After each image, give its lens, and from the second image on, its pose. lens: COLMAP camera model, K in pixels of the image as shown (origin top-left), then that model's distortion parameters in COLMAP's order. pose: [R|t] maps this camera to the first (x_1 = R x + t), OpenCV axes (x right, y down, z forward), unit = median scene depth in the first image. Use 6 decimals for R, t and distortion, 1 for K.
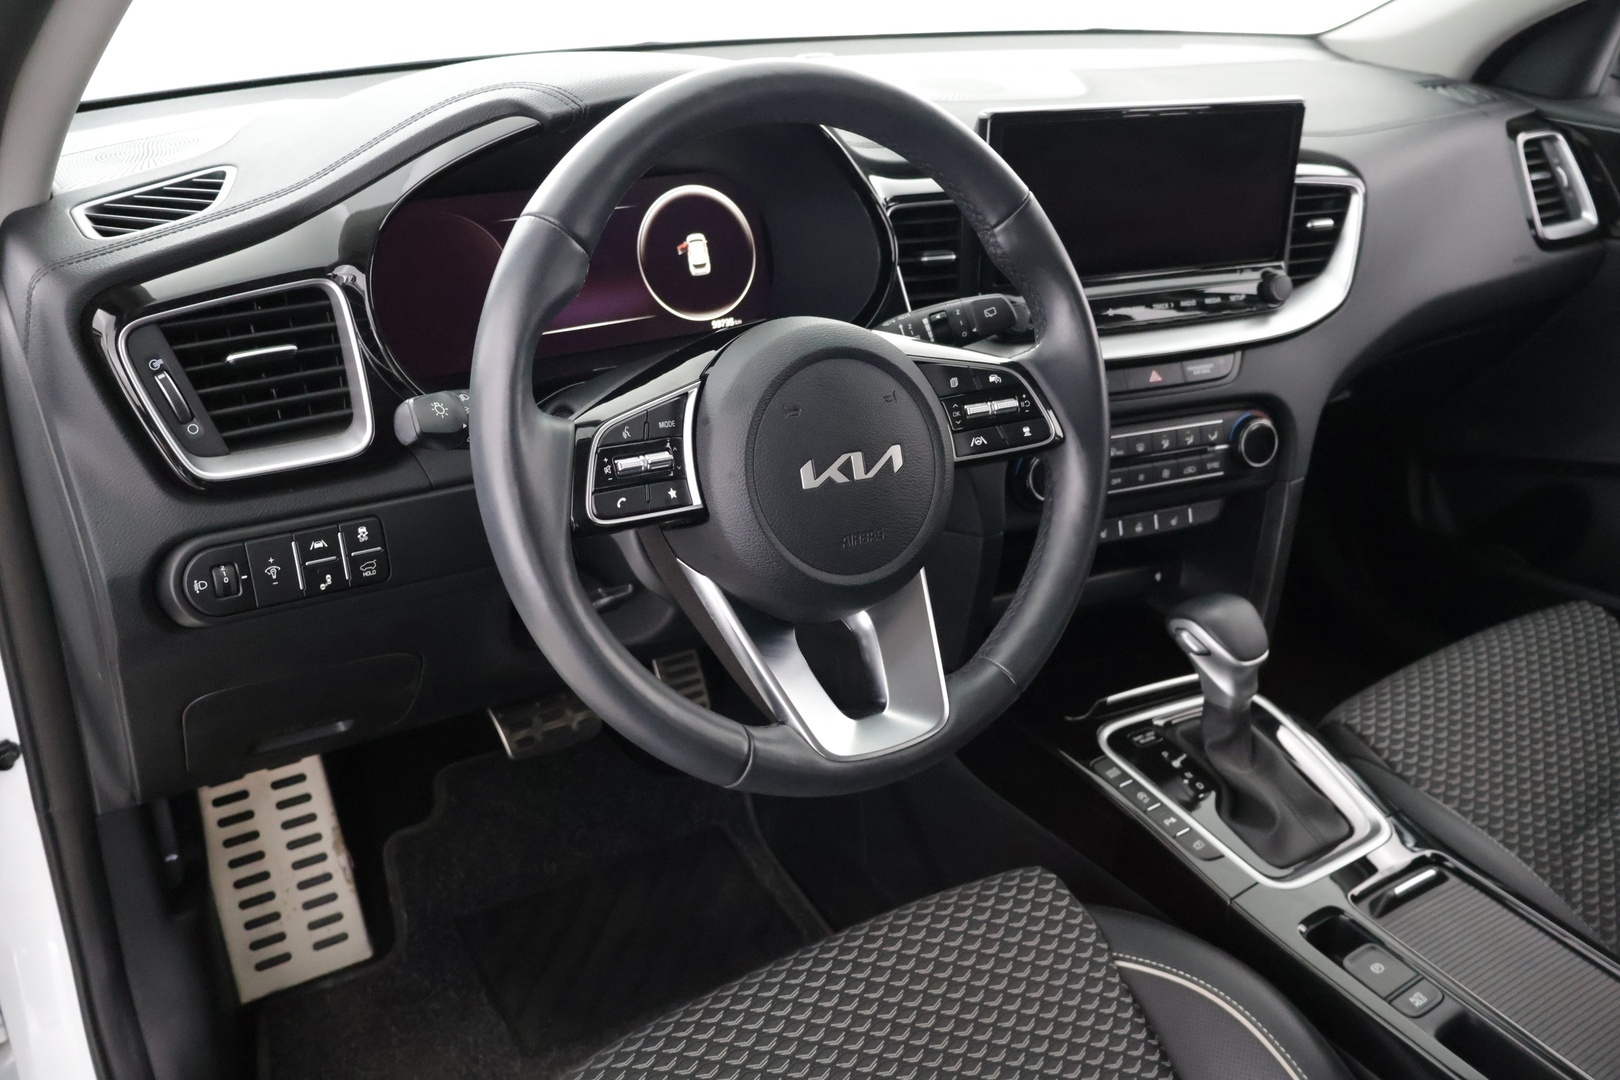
lens RADIAL K [[1384.5, 0, 813.3], [0, 1384.5, 530.2], [0, 0, 1]] dist [0.001916, -0.019904]
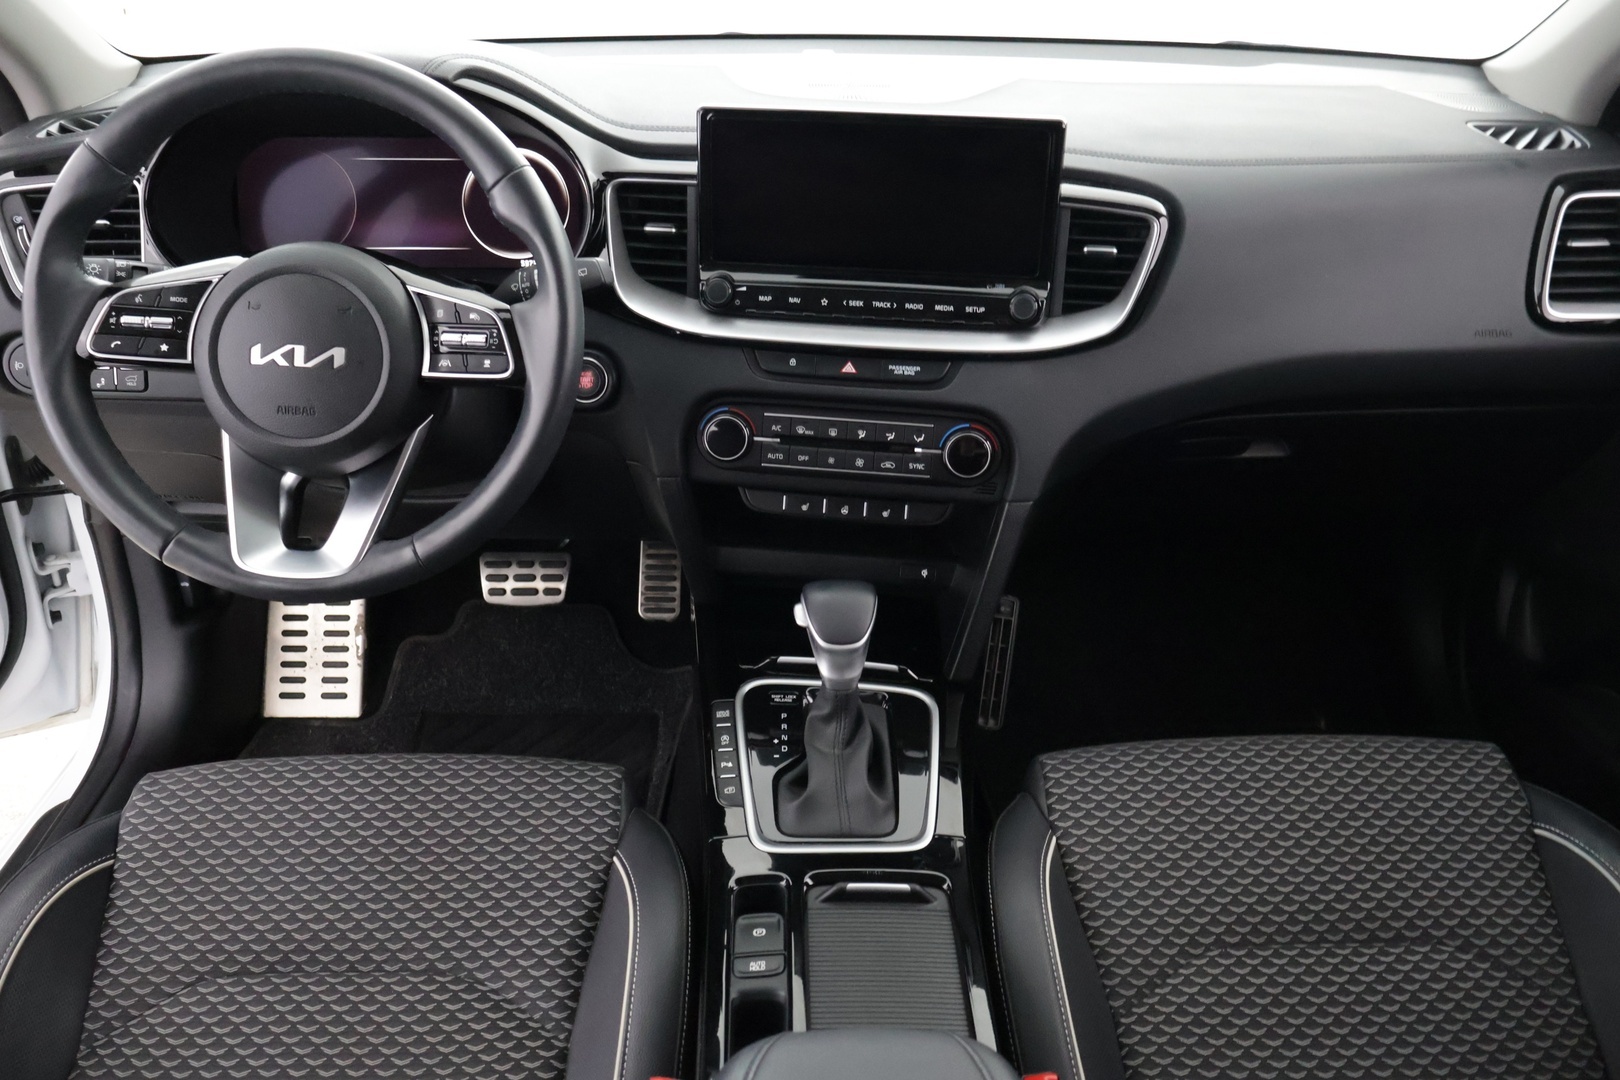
lens RADIAL K [[1384.5, 0, 799.1], [0, 1384.5, 536.6], [0, 0, 1]] dist [0.001916, -0.019904]
pose [[0.843806, 0.225740, -0.486861, 0.984080], [-0.218694, 0.973121, 0.072170, -0.069081], [0.490066, 0.045576, 0.870493, 0.085222]]
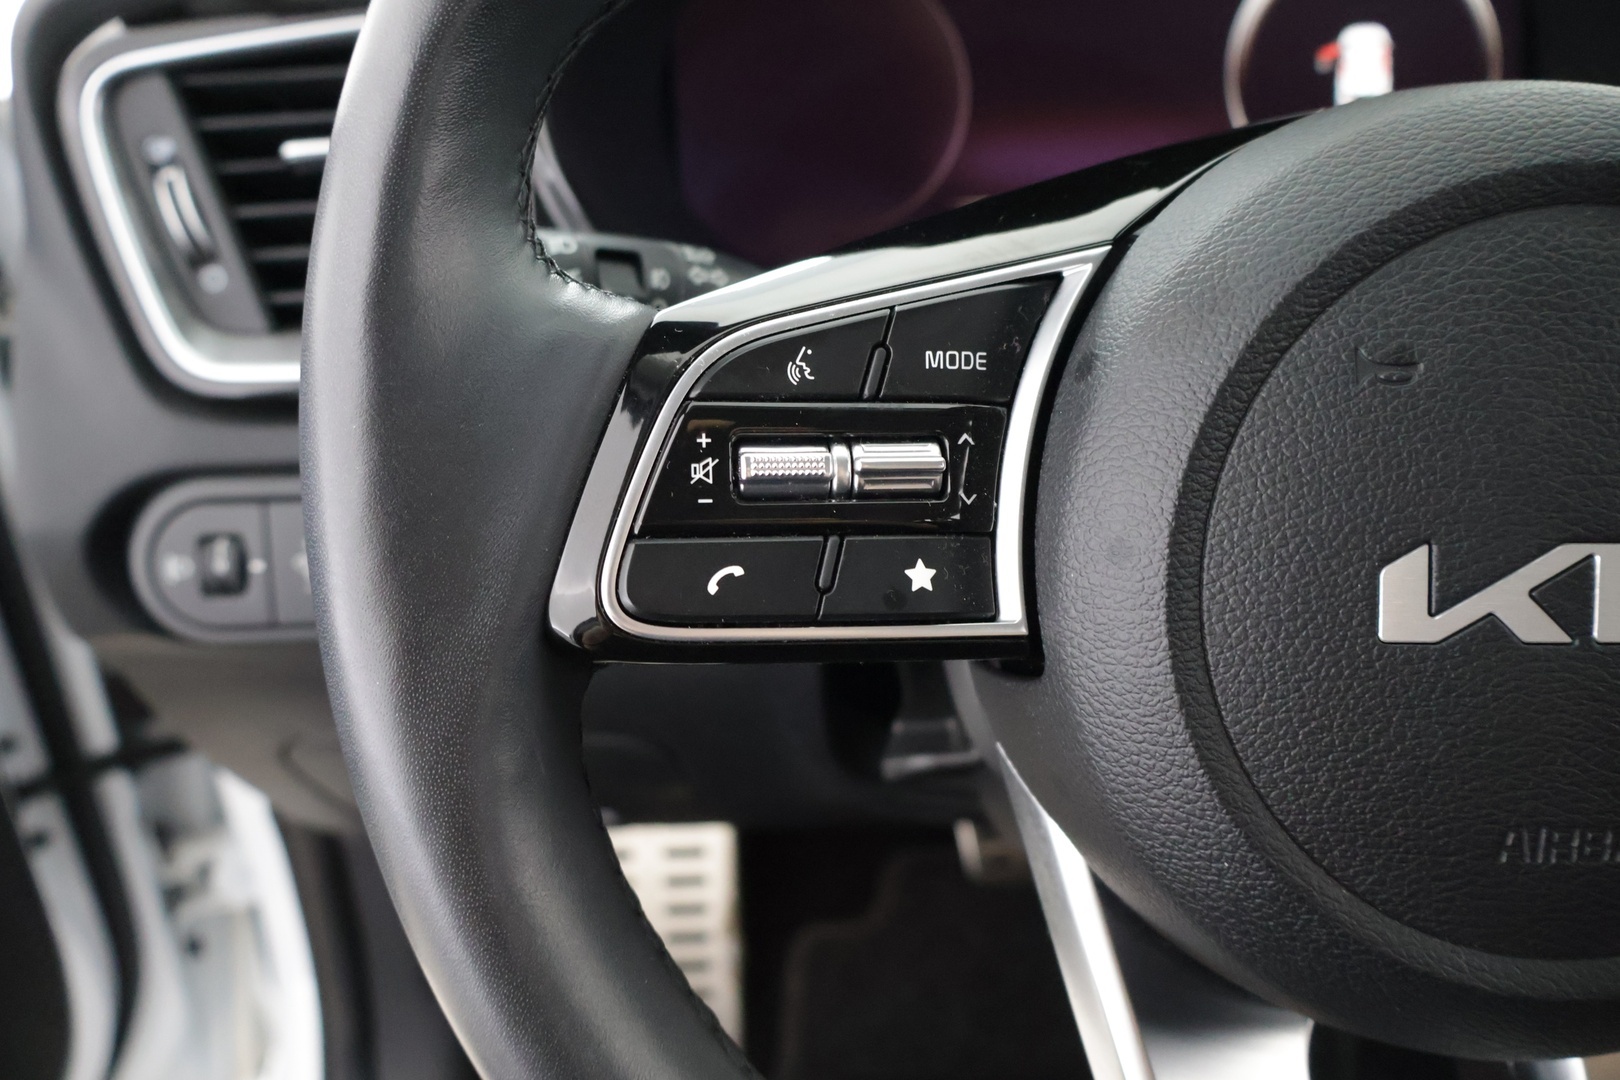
lens RADIAL K [[1449.1, 0, 814.6], [0, 1449.1, 557.2], [0, 0, 1]] dist [0.009112, 0.002186]
pose [[0.838771, 0.176383, -0.515123, 0.040663], [-0.163793, 0.983992, 0.070224, -0.042234], [0.519263, 0.025472, 0.854235, 0.591144]]
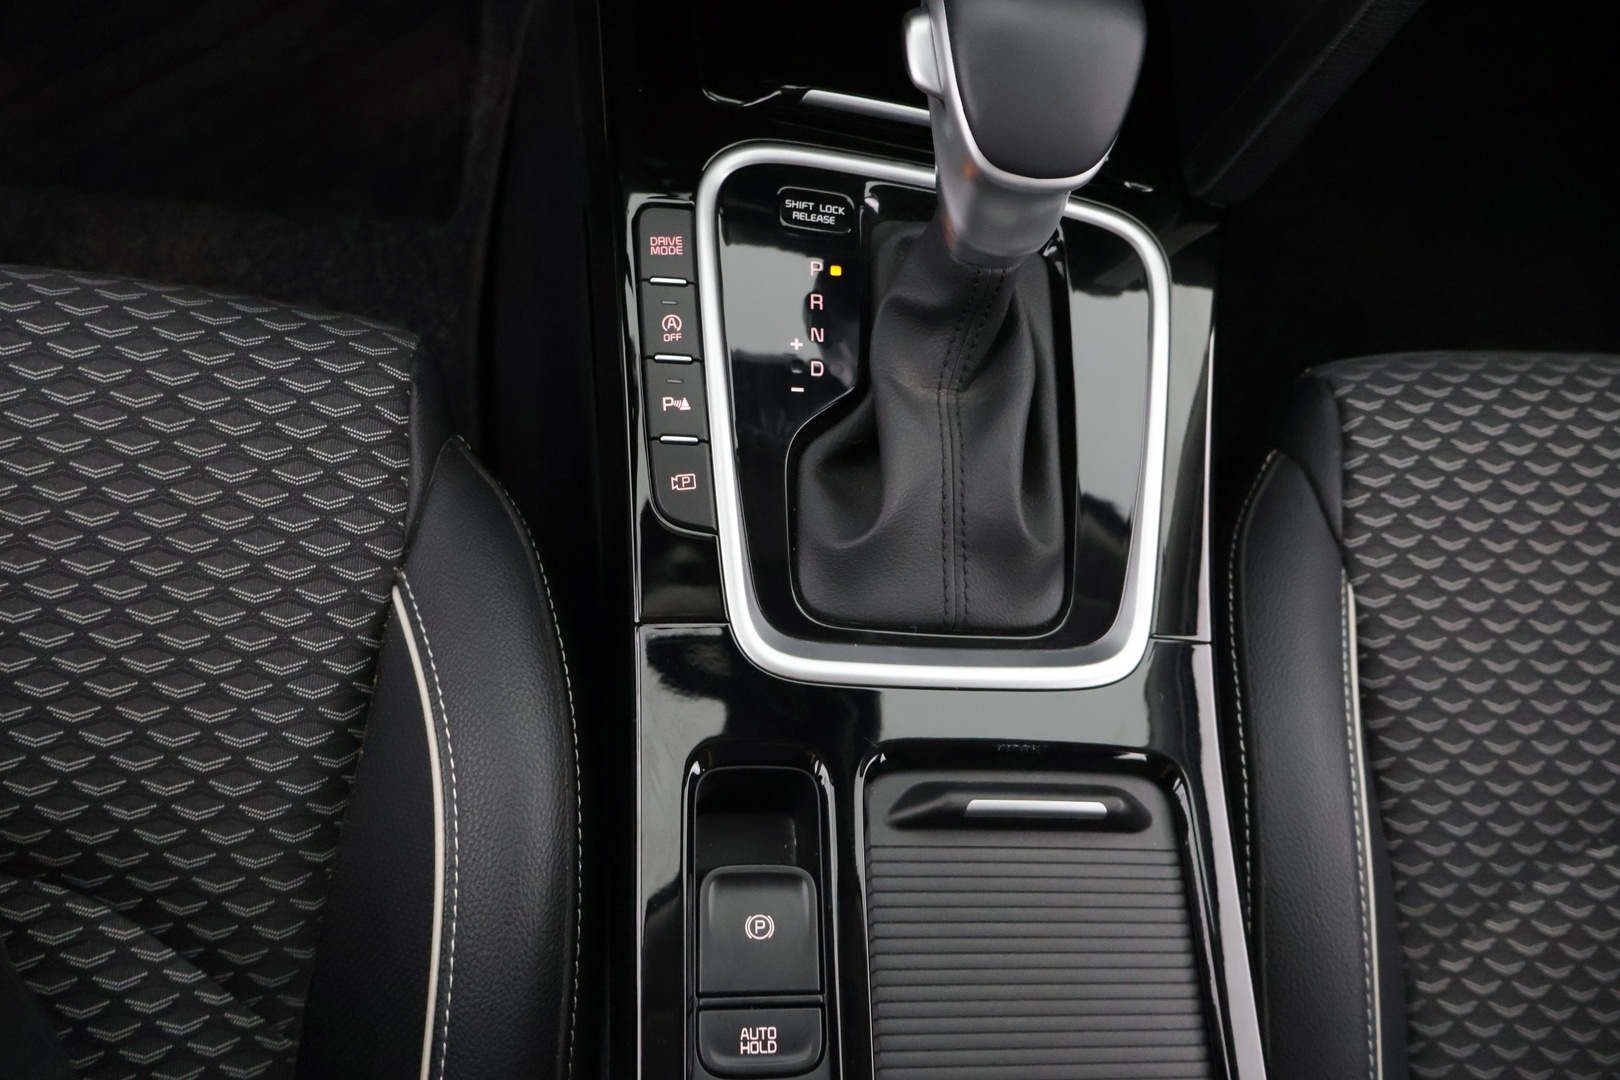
lens RADIAL K [[1384.5, 0, 810.5], [0, 1384.5, 541.3], [0, 0, 1]] dist [0.001916, -0.019904]
pose [[0.845945, 0.519793, -0.119129, 0.456940], [-0.364551, 0.726729, 0.582209, -0.039517], [0.389203, -0.449088, 0.804264, 0.789833]]
